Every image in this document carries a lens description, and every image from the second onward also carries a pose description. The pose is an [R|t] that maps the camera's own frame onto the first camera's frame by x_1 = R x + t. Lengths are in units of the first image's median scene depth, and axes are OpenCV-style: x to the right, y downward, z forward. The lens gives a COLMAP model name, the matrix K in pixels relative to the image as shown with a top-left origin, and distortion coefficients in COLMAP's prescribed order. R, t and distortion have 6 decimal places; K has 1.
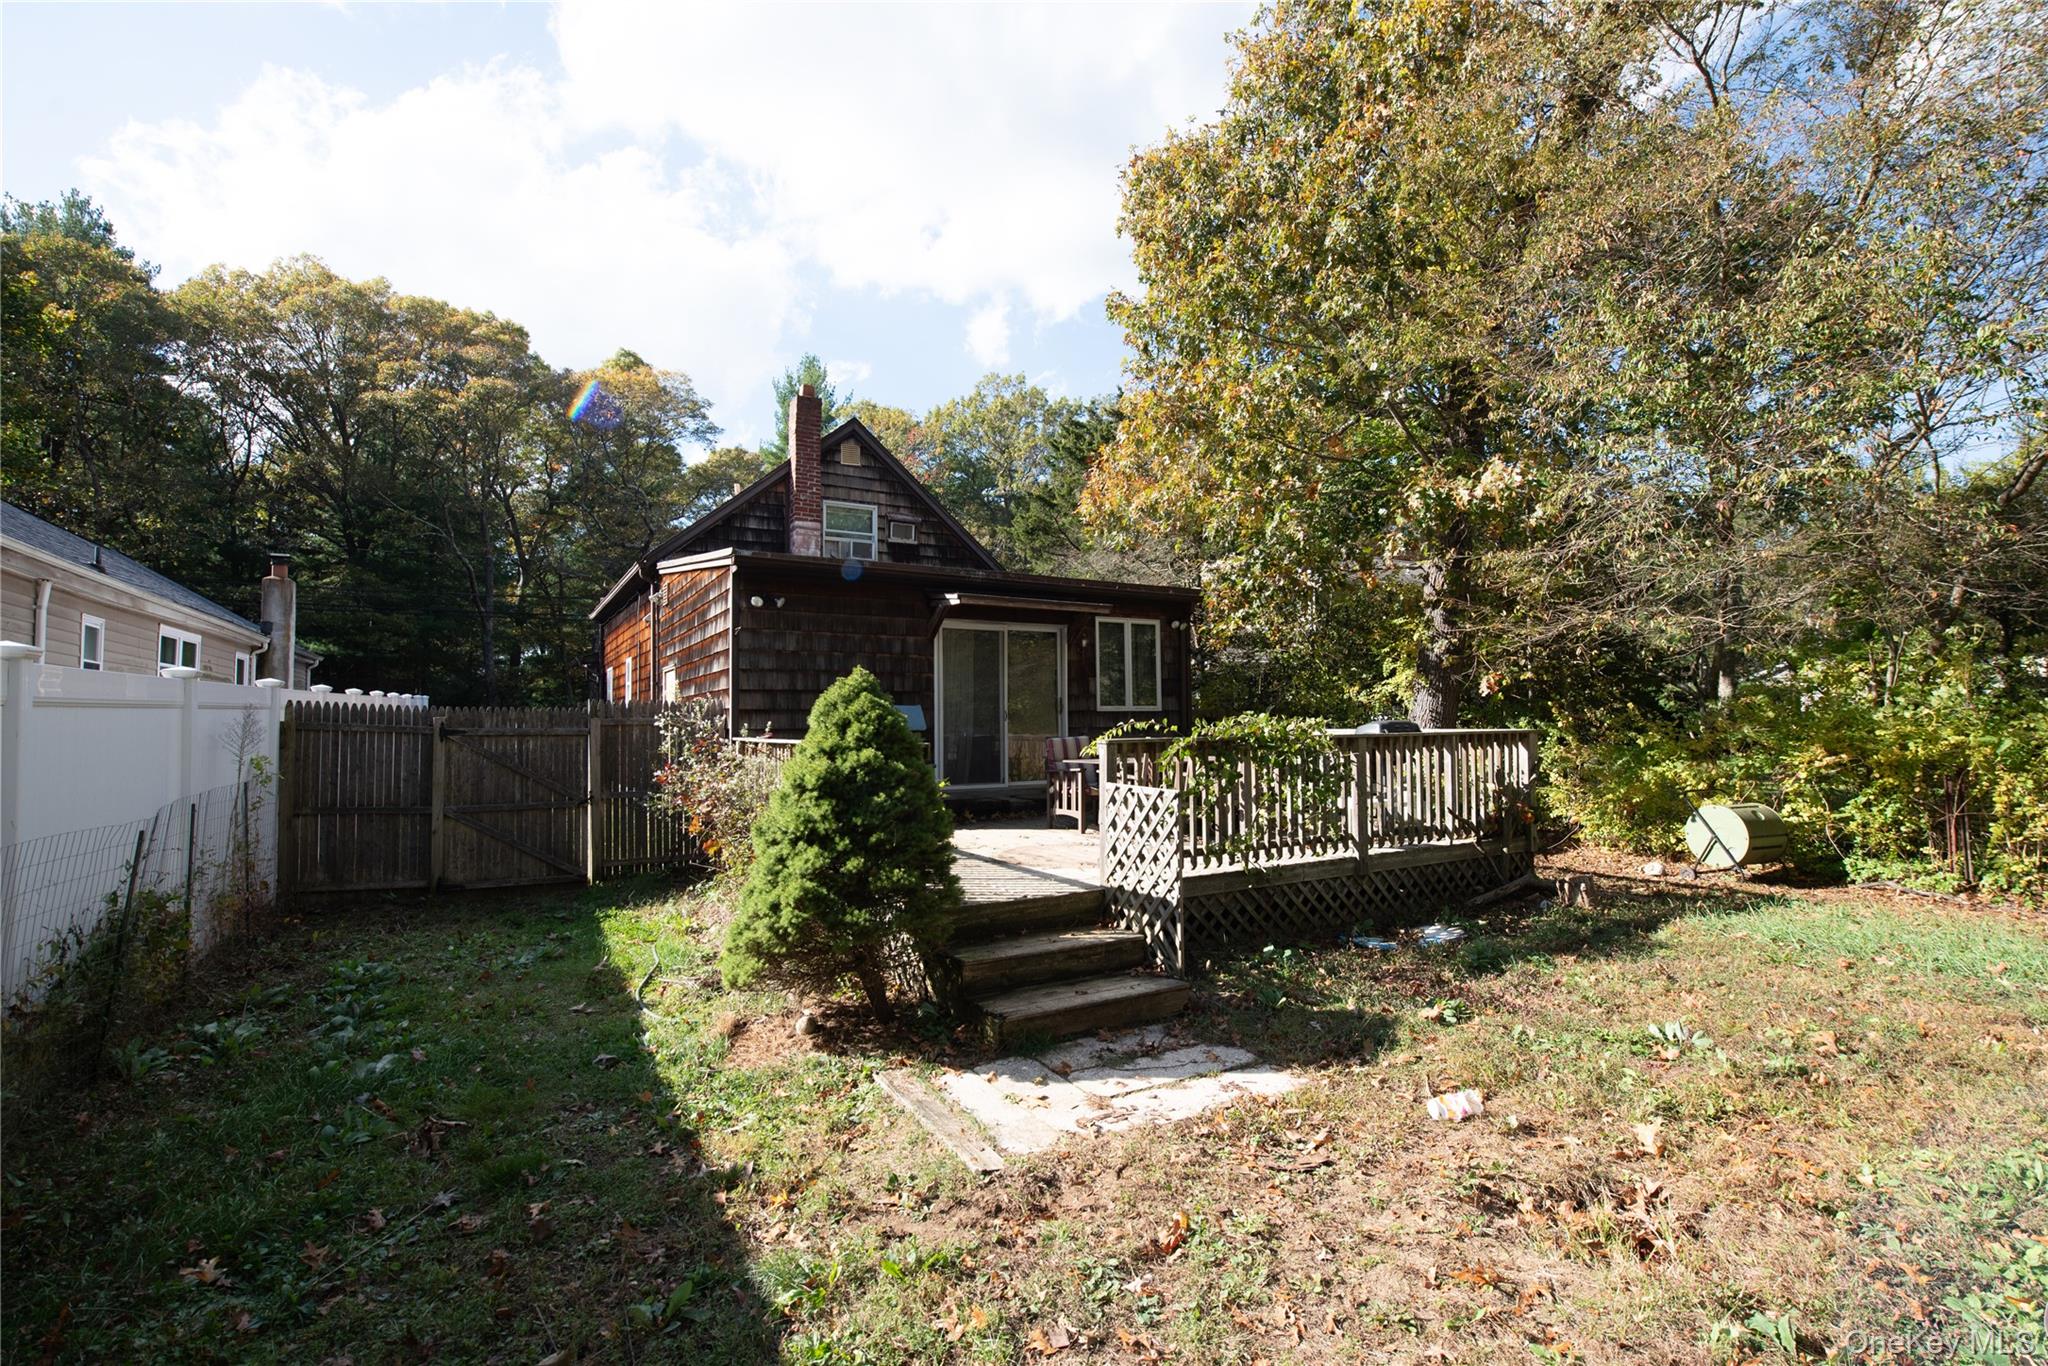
lens RADIAL K [[936.4, 0, 1024.3], [0, 936.4, 678.3], [0, 0, 1]] dist [-0.012316, 0.000092]
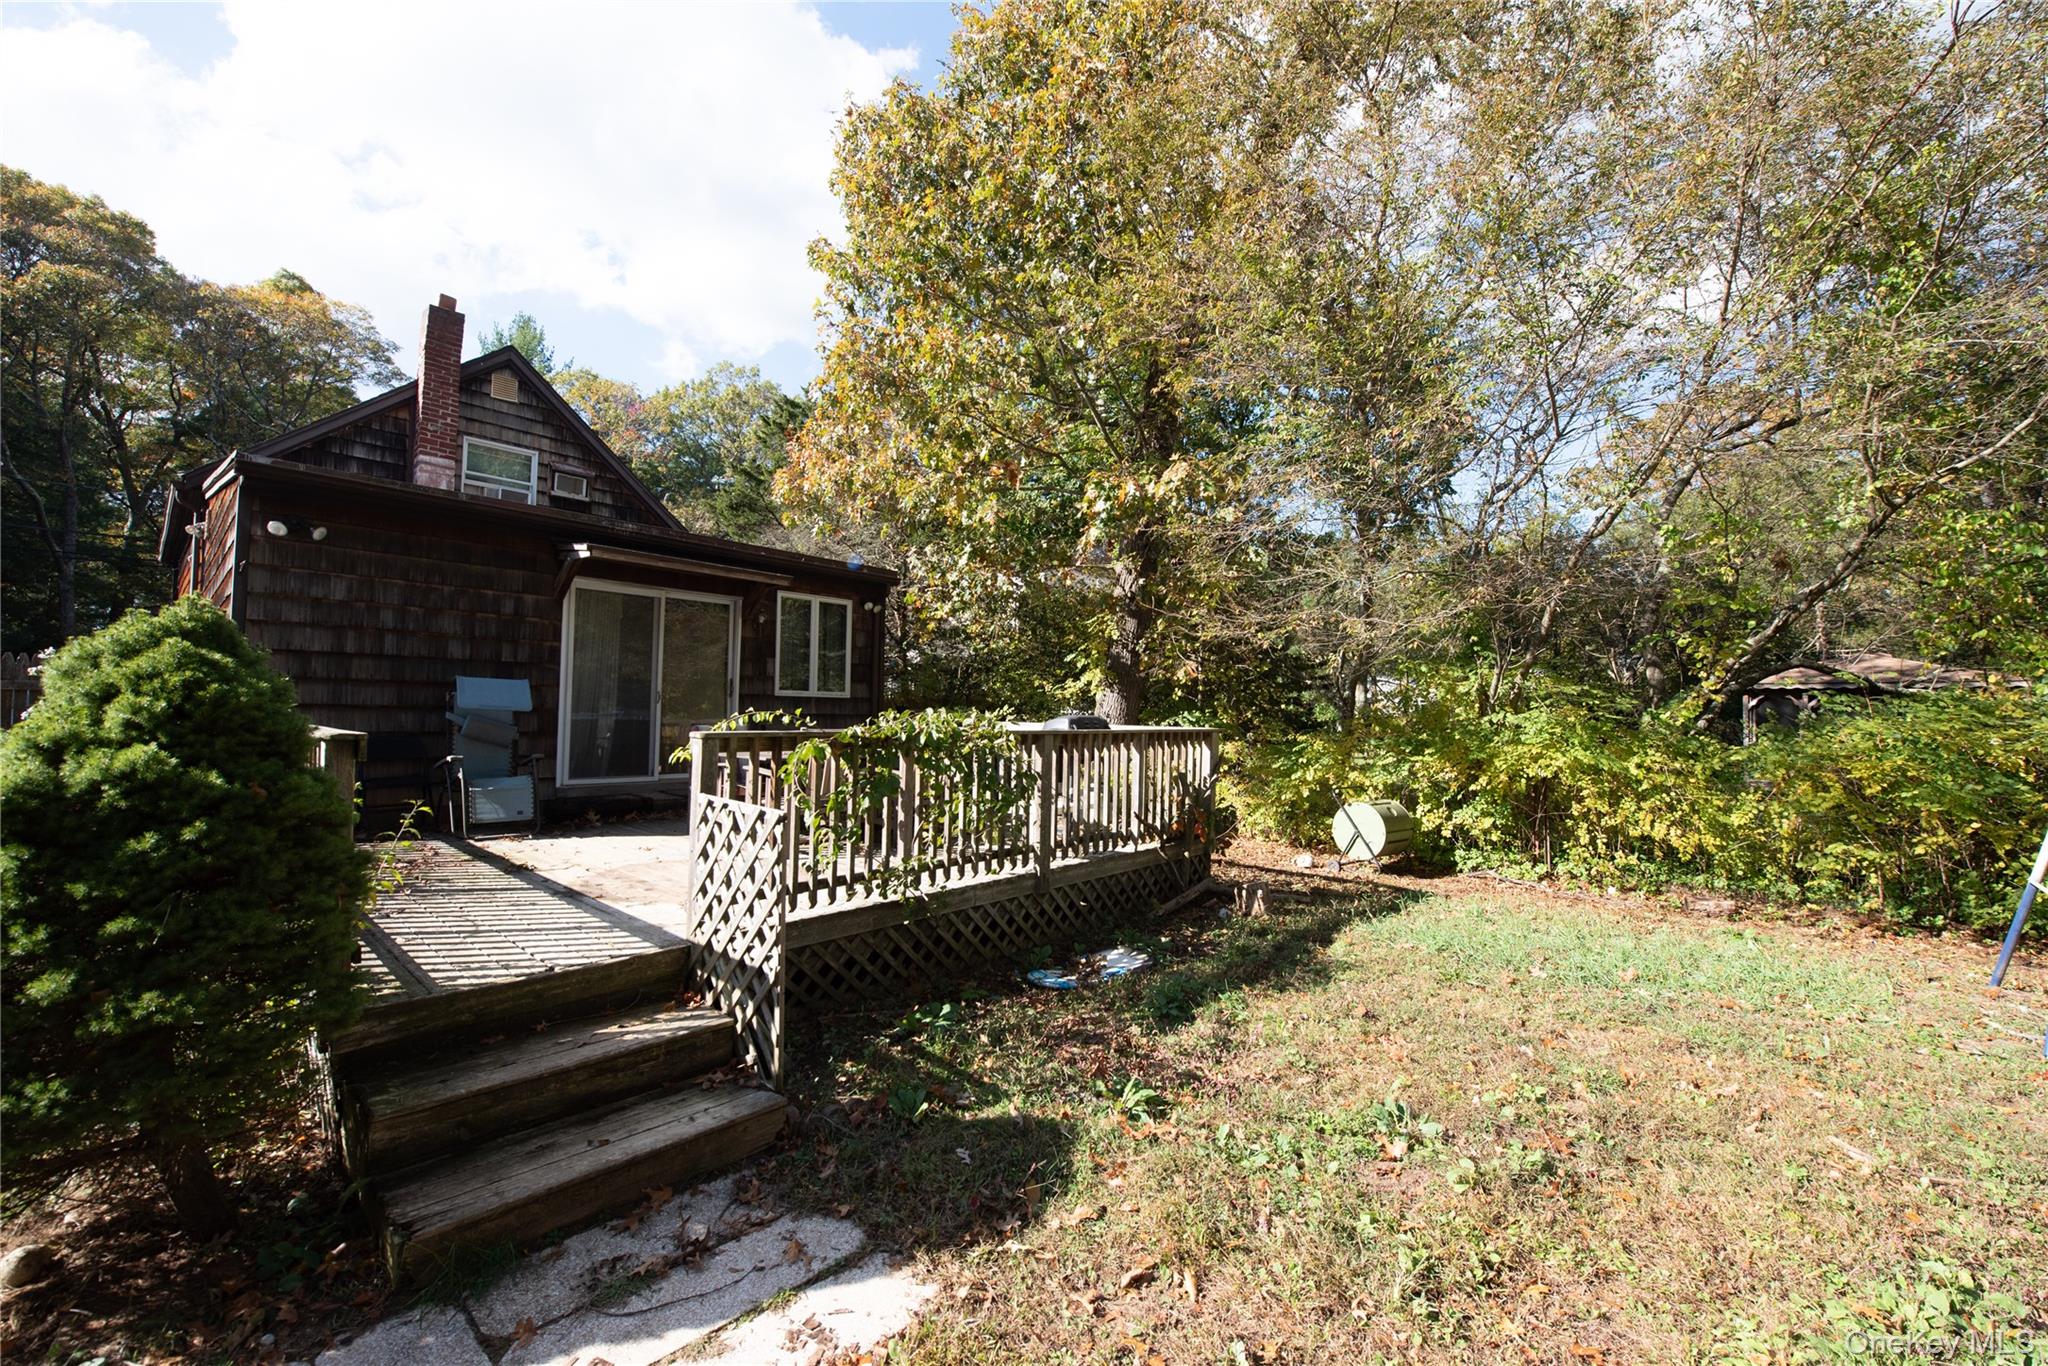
lens RADIAL K [[791.7, 0, 1035.8], [0, 791.7, 689.1], [0, 0, 1]] dist [0.006560, -0.000306]
pose [[0.948551, 0.037417, 0.314407, 0.110114], [-0.043468, 0.998980, 0.012257, 0.012252], [-0.313628, -0.025293, 0.949209, 0.289093]]
